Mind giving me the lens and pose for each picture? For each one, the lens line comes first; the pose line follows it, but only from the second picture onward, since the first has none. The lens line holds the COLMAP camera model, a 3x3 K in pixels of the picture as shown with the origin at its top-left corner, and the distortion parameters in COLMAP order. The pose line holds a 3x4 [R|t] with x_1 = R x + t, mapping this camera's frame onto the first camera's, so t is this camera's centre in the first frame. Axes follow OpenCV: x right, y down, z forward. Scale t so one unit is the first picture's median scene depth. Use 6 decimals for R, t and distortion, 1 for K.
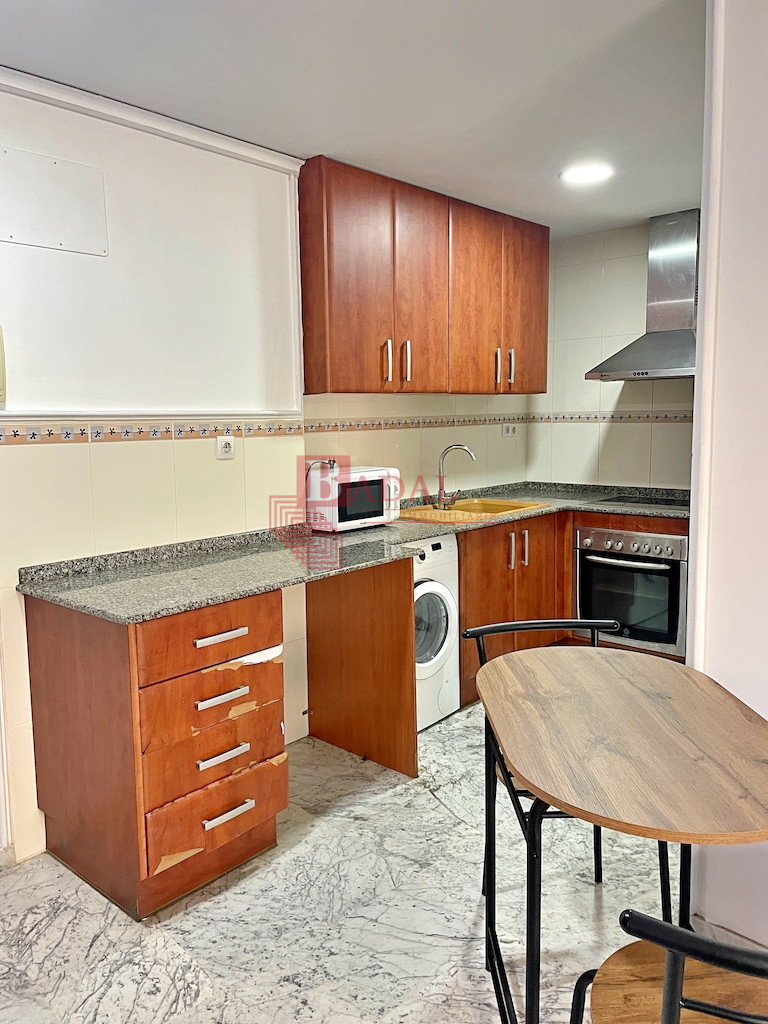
lens RADIAL K [[771.8, 0, 379.5], [0, 771.8, 501.5], [0, 0, 1]] dist [0.072962, -0.083589]
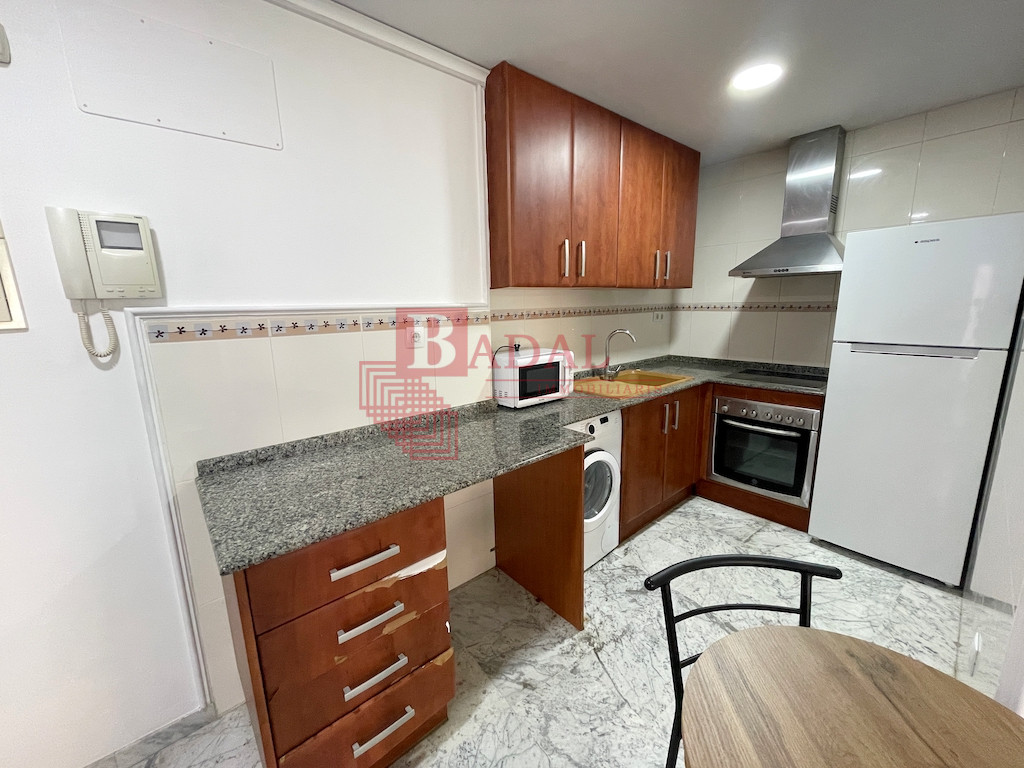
lens RADIAL K [[412.7, 0, 513.8], [0, 412.7, 384.5], [0, 0, 1]] dist [-0.006928, 0.001610]
pose [[0.992604, 0.018686, -0.119950, 0.012866], [-0.008849, 0.996591, 0.082027, -0.047970], [0.121074, -0.080359, 0.989385, 0.391298]]
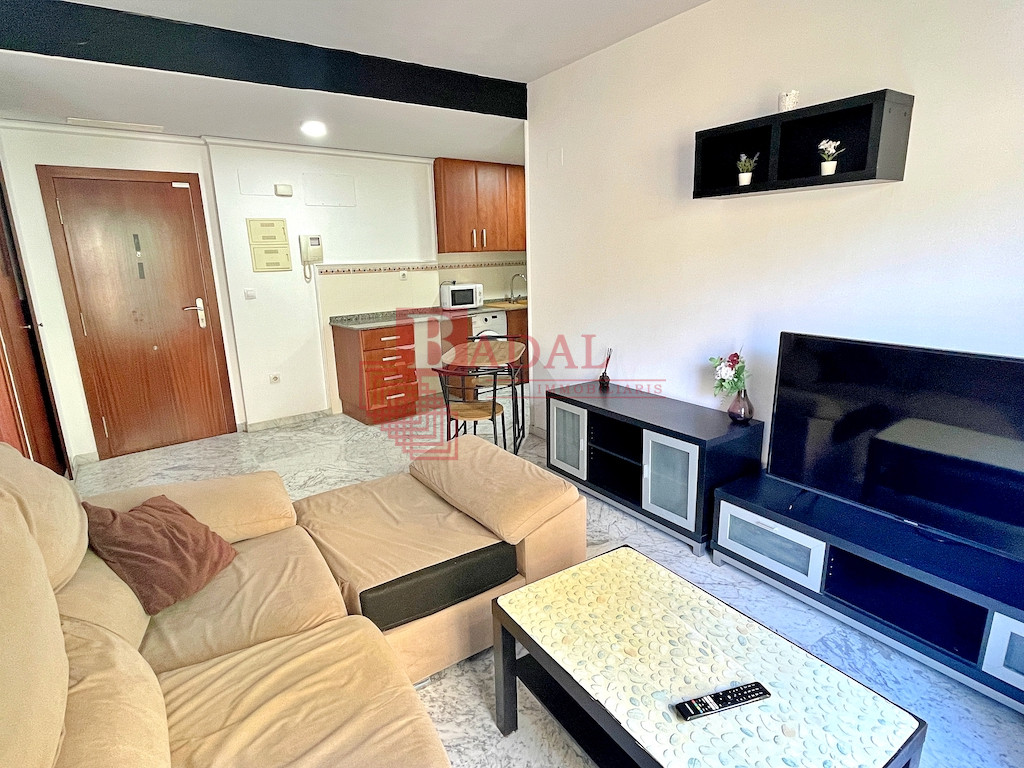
lens RADIAL K [[538.4, 0, 510.8], [0, 538.4, 385.5], [0, 0, 1]] dist [-0.010778, 0.000067]
pose [[0.988407, 0.024152, -0.149893, 0.405023], [-0.005184, 0.992059, 0.125664, 0.063303], [0.151738, -0.123430, 0.980684, -0.710477]]
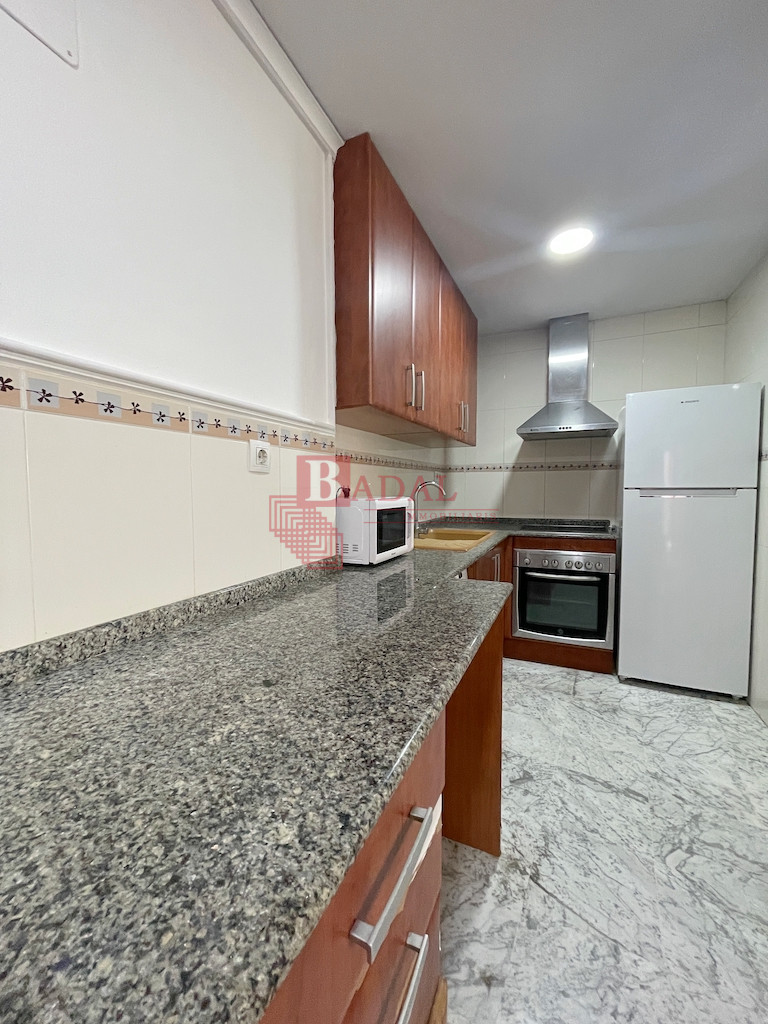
lens RADIAL K [[412.7, 0, 385.7], [0, 412.7, 513.5], [0, 0, 1]] dist [-0.006928, 0.001610]
pose [[0.953685, -0.008007, 0.300701, -0.186866], [0.024866, 0.998323, -0.052278, 0.006164], [-0.299778, 0.057334, 0.952285, 0.551071]]
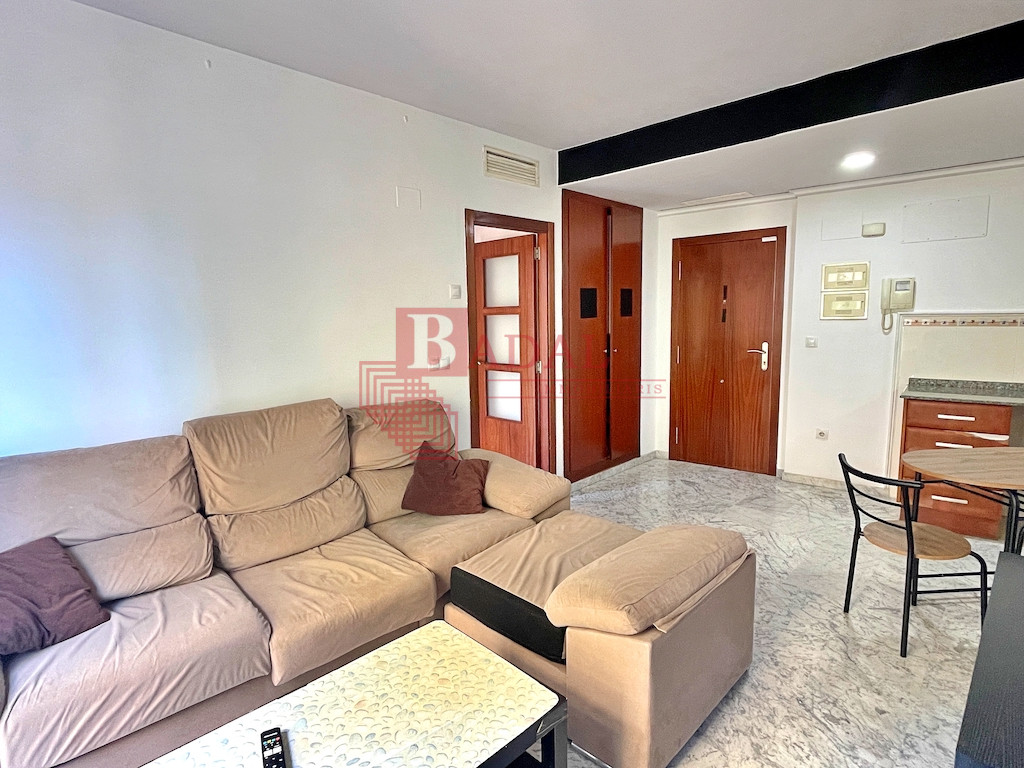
lens RADIAL K [[538.4, 0, 511.1], [0, 538.4, 384.4], [0, 0, 1]] dist [-0.010778, 0.000067]
pose [[0.046431, 0.140502, -0.988991, 0.830437], [-0.098340, 0.985892, 0.135445, 0.002509], [0.994069, 0.090969, 0.059593, -0.232011]]
